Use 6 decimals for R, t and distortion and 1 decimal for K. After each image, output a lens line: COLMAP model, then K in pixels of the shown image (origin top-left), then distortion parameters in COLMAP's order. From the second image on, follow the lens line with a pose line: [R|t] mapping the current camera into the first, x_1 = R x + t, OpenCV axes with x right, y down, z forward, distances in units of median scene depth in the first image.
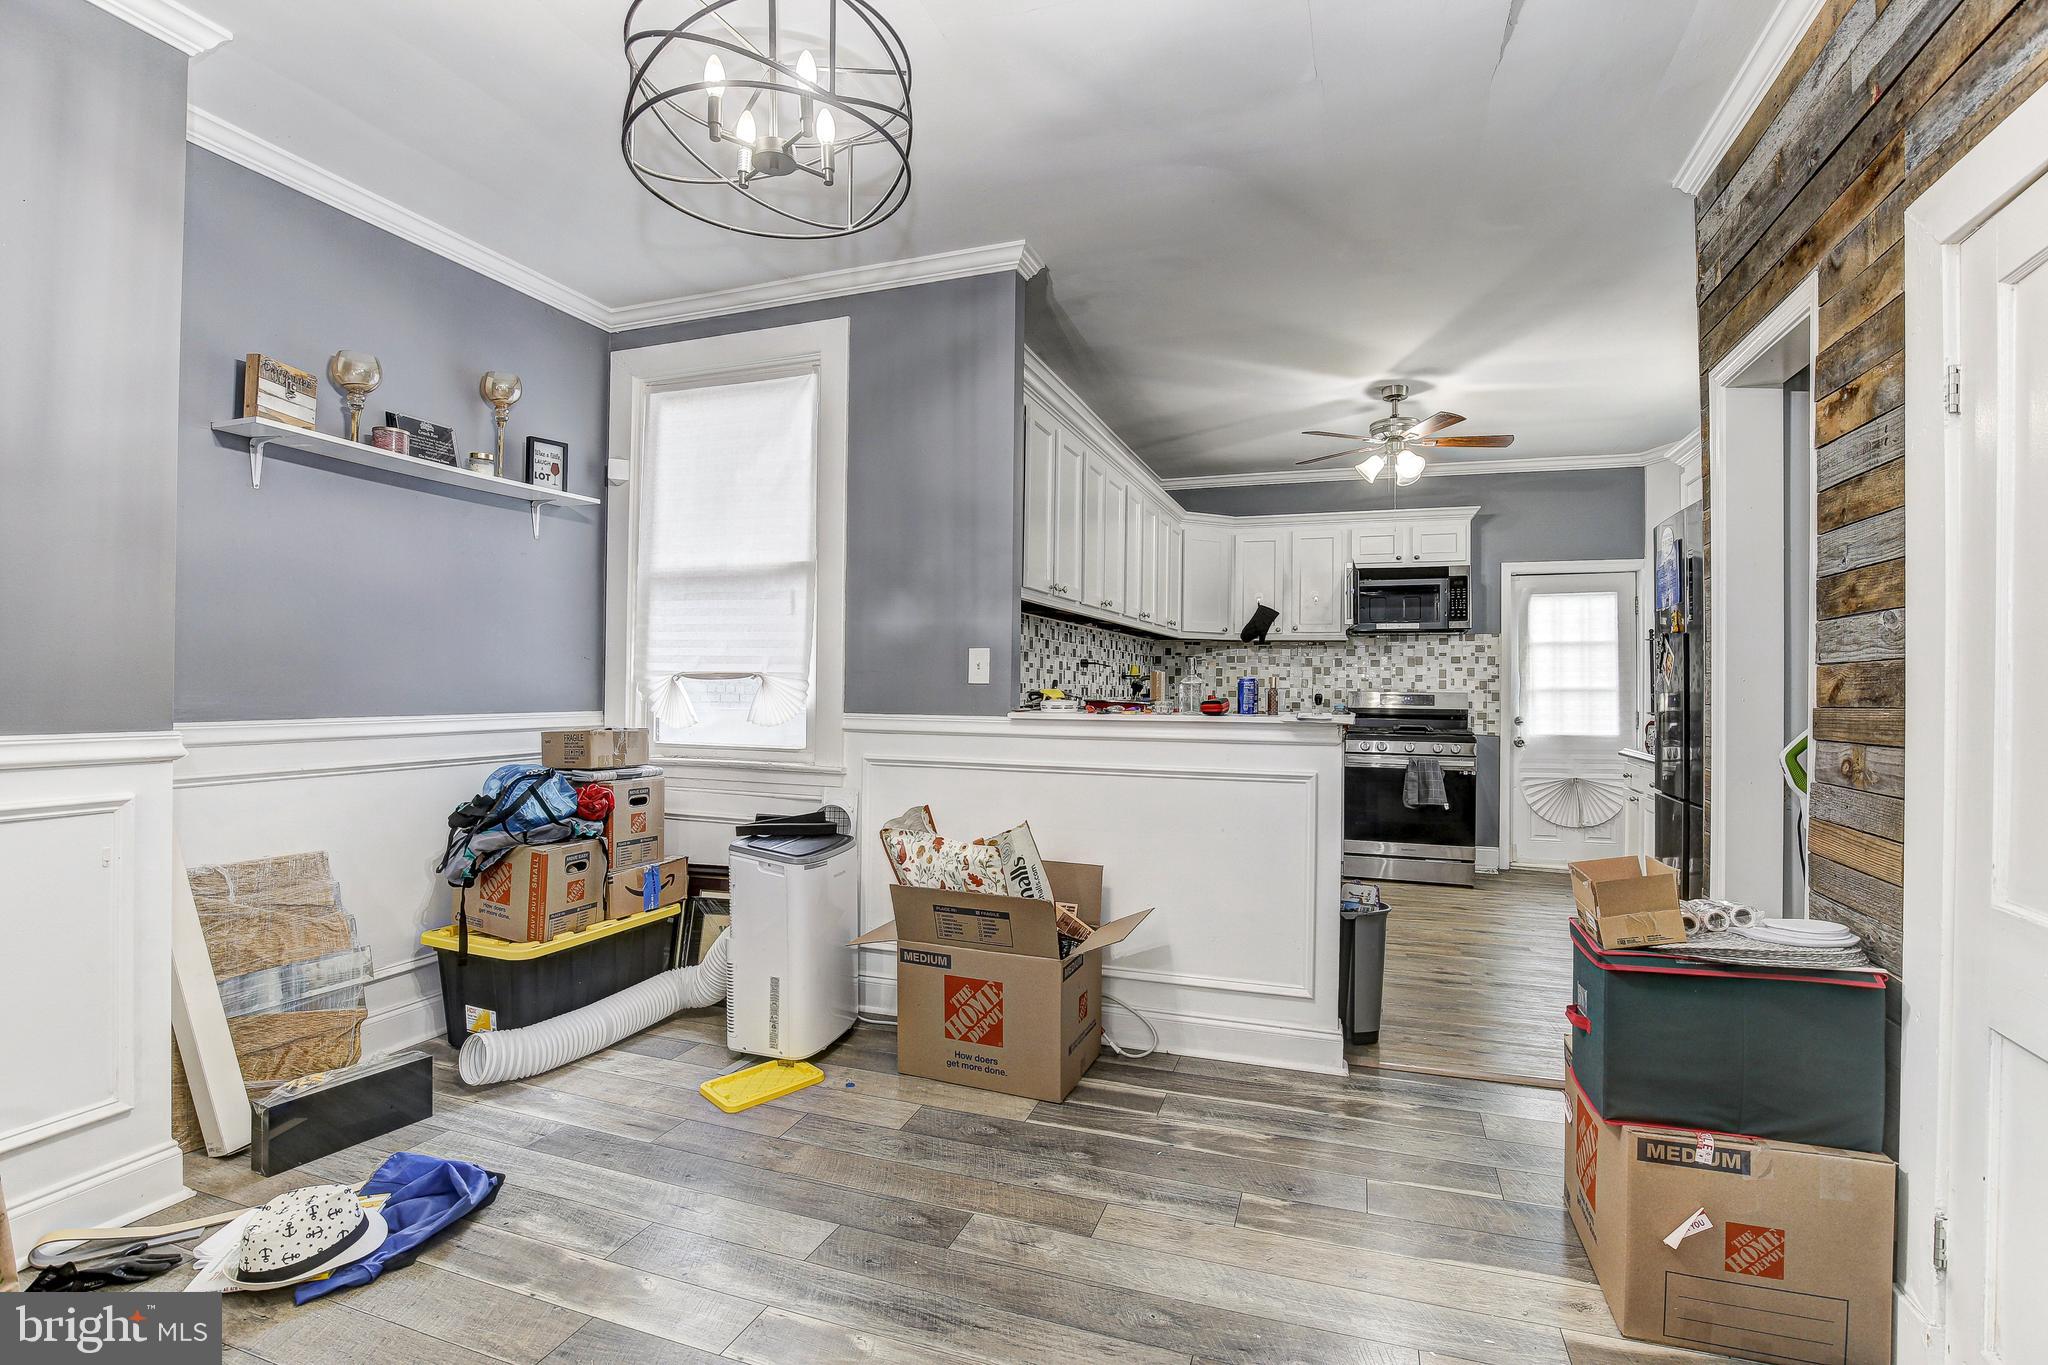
lens RADIAL K [[940.4, 0, 1026.9], [0, 940.4, 677.5], [0, 0, 1]] dist [-0.036649, 0.006972]
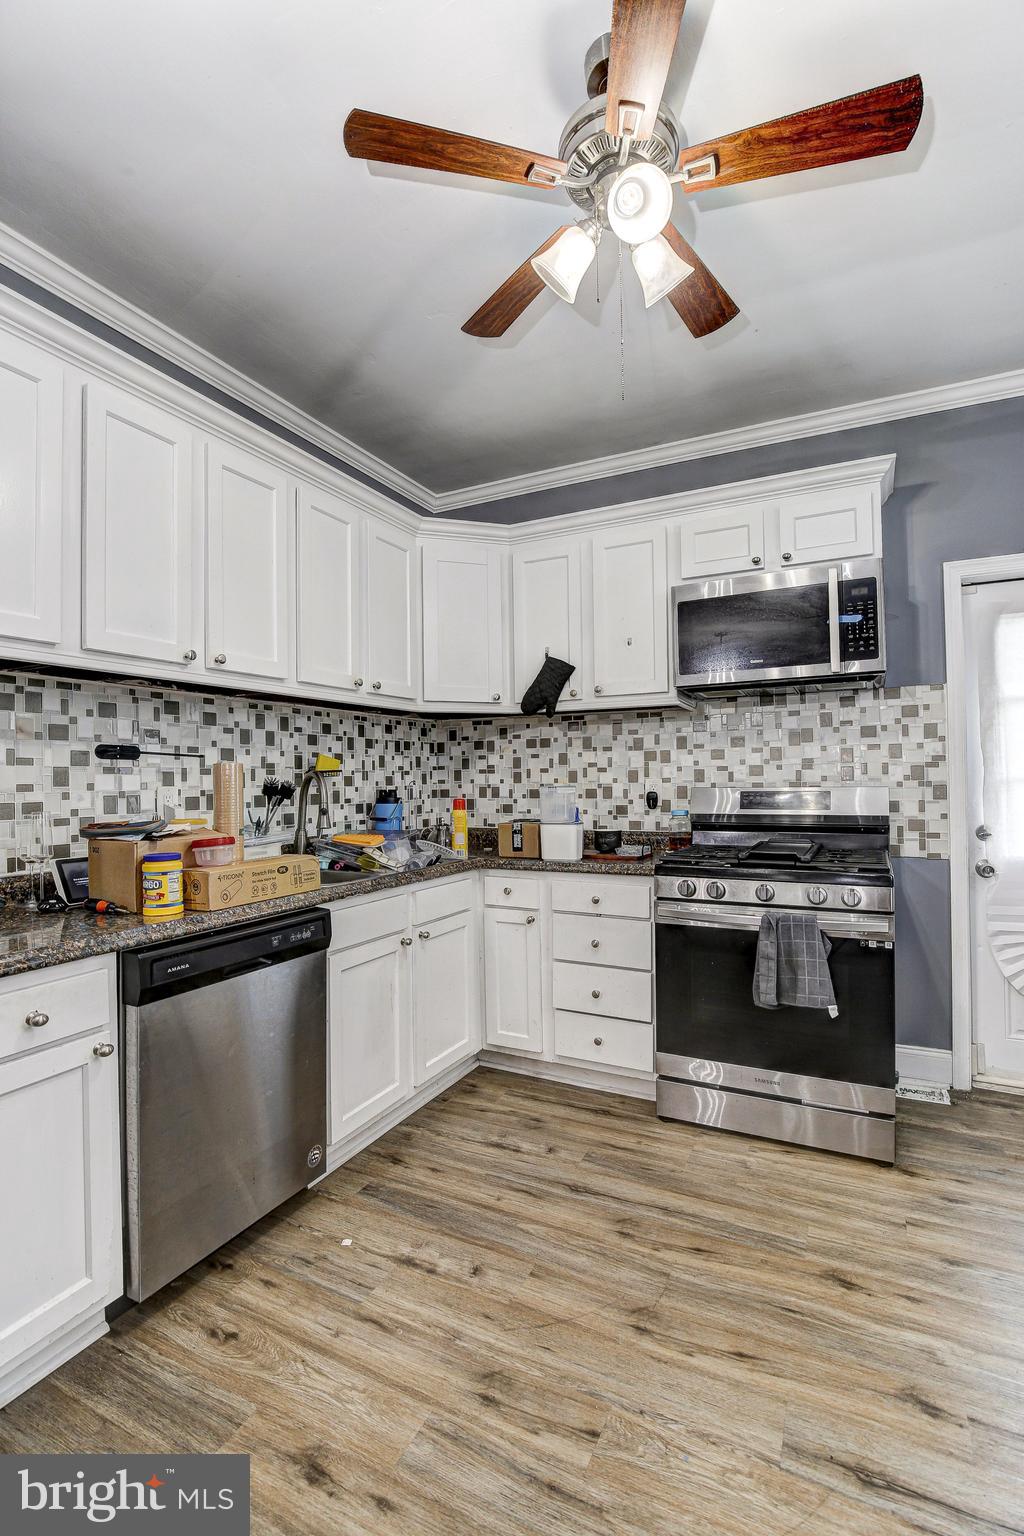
lens RADIAL K [[705.3, 0, 507.1], [0, 705.3, 767.5], [0, 0, 1]] dist [-0.036649, 0.006972]
pose [[0.991562, -0.024723, -0.127255, 0.289297], [0.023684, 0.999673, -0.009671, 0.003133], [0.127452, 0.006576, 0.991823, 0.531946]]
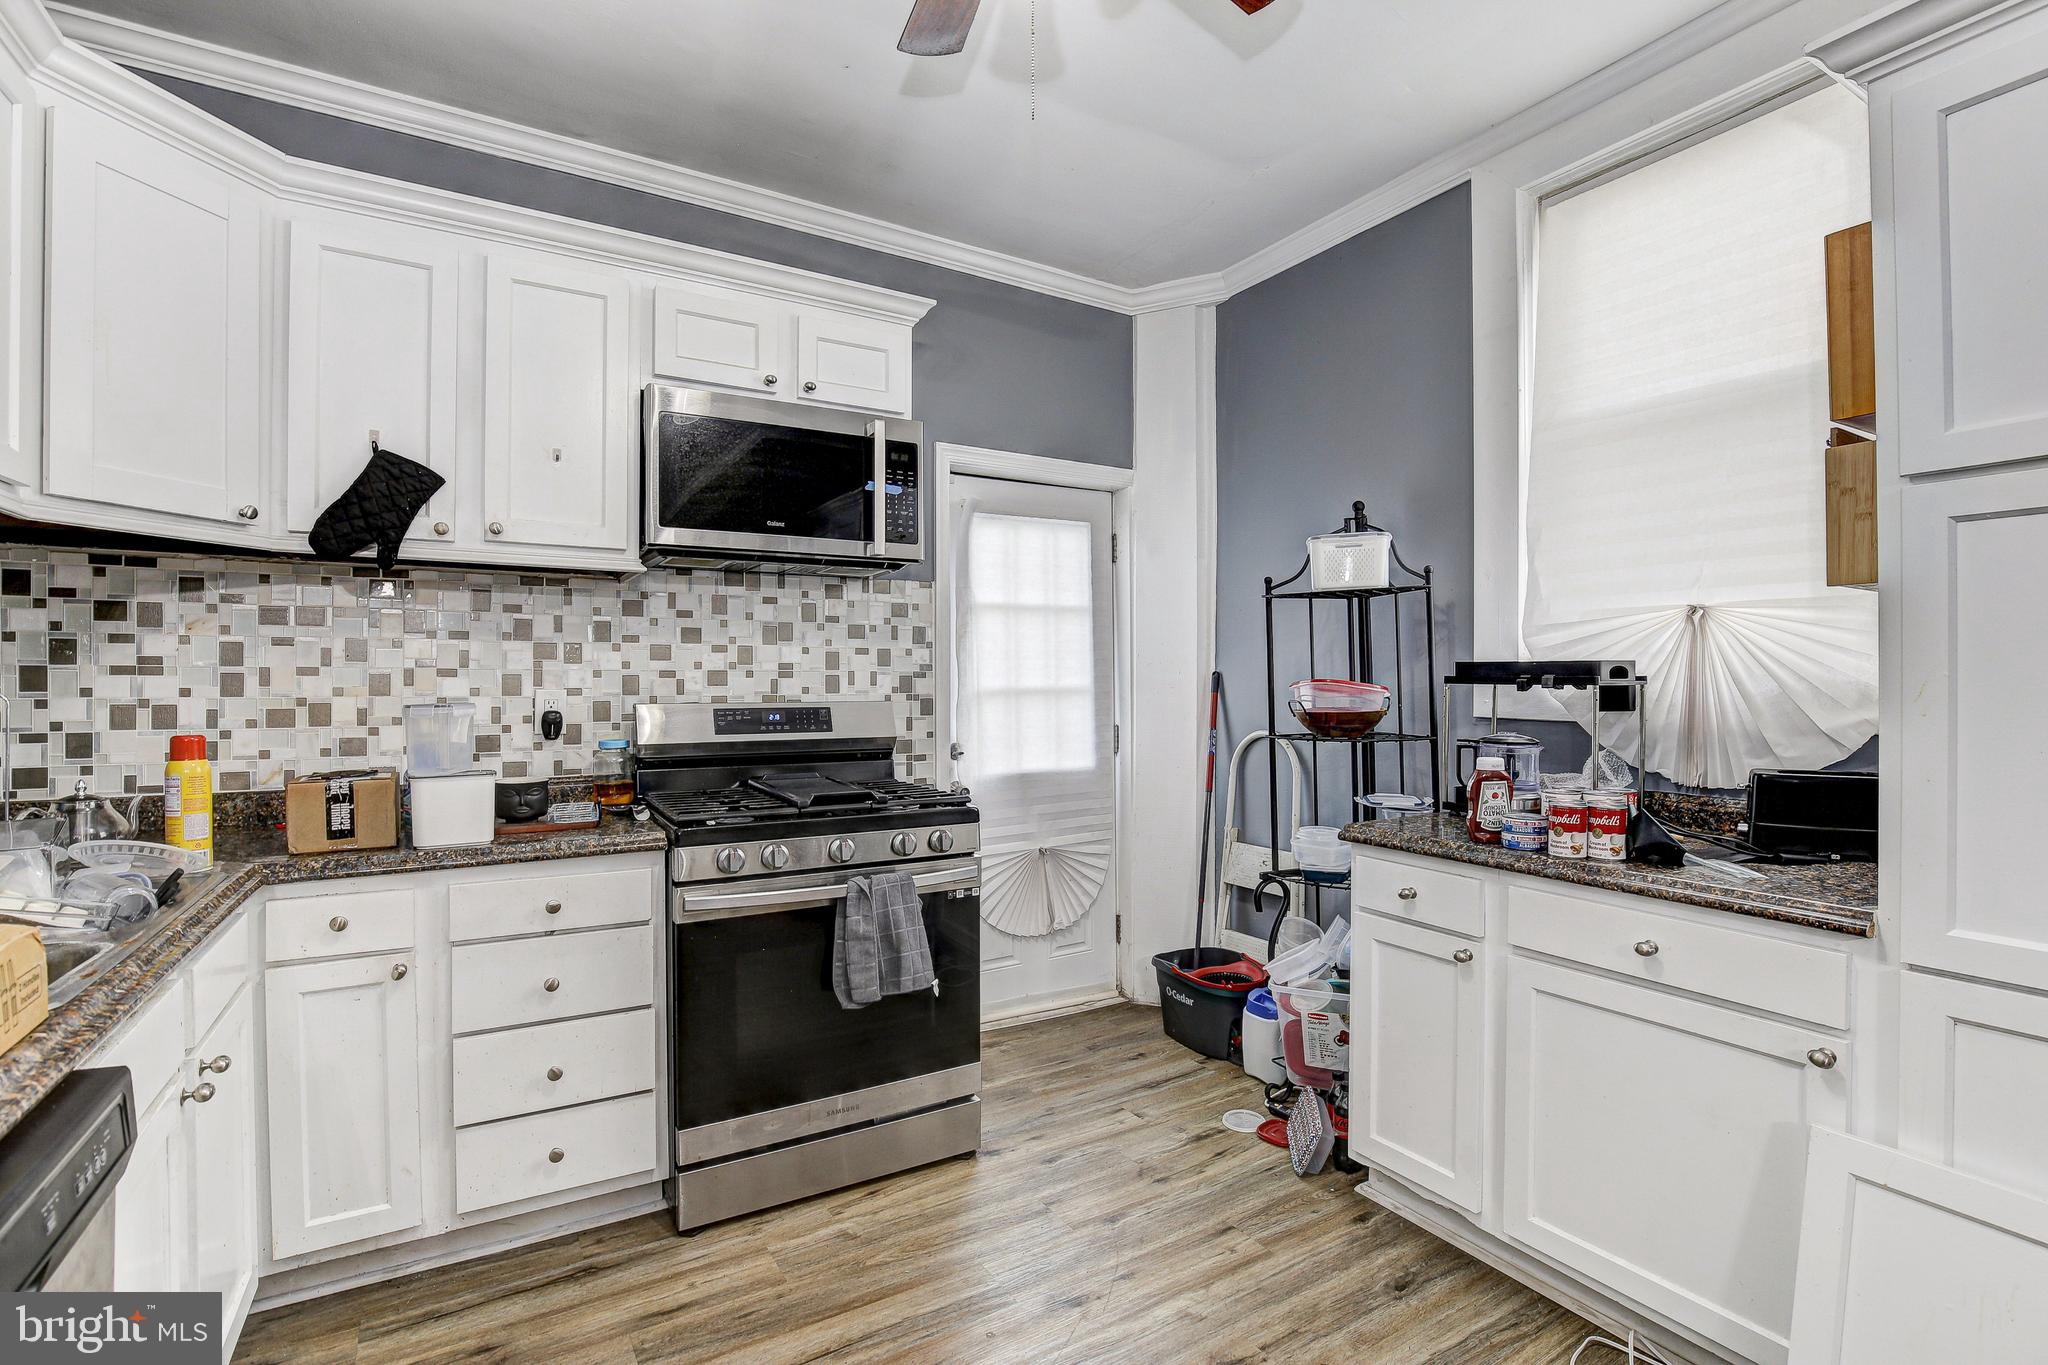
lens RADIAL K [[940.4, 0, 1029.6], [0, 940.4, 679.8], [0, 0, 1]] dist [-0.036649, 0.006972]
pose [[0.628100, -0.010545, 0.778061, 0.143224], [-0.000631, 0.999901, 0.014061, -0.001132], [-0.778132, -0.009322, 0.628031, 0.637925]]
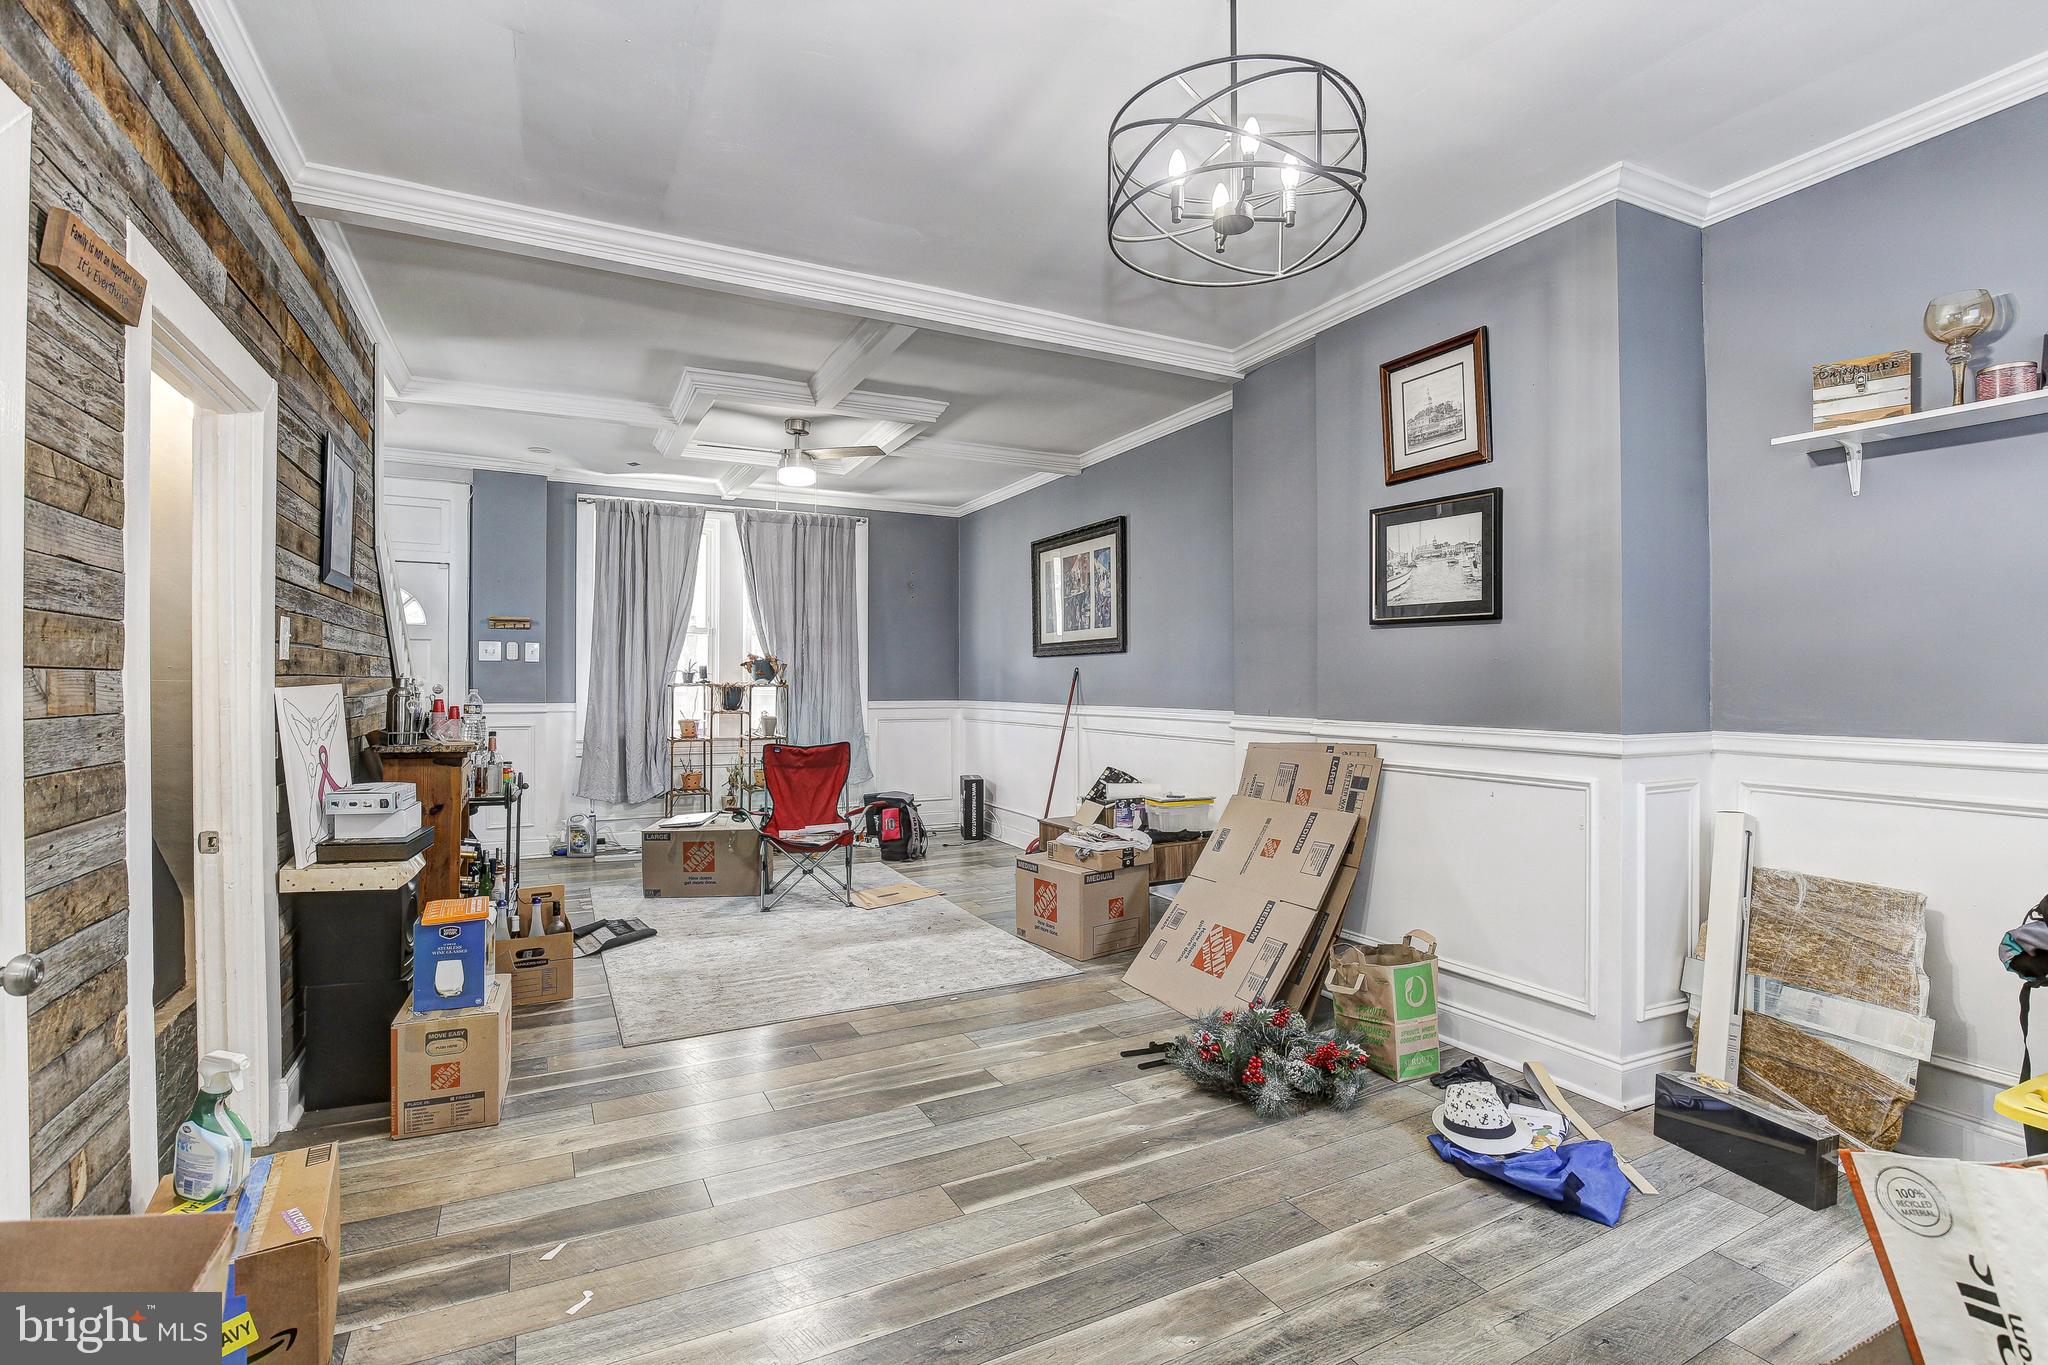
lens RADIAL K [[940.4, 0, 1027.9], [0, 940.4, 681.5], [0, 0, 1]] dist [-0.036649, 0.006972]
pose [[-0.676252, -0.013691, -0.736543, 0.190902], [-0.002546, 0.999865, -0.016248, 0.002716], [0.736666, -0.009113, -0.676195, 0.427636]]
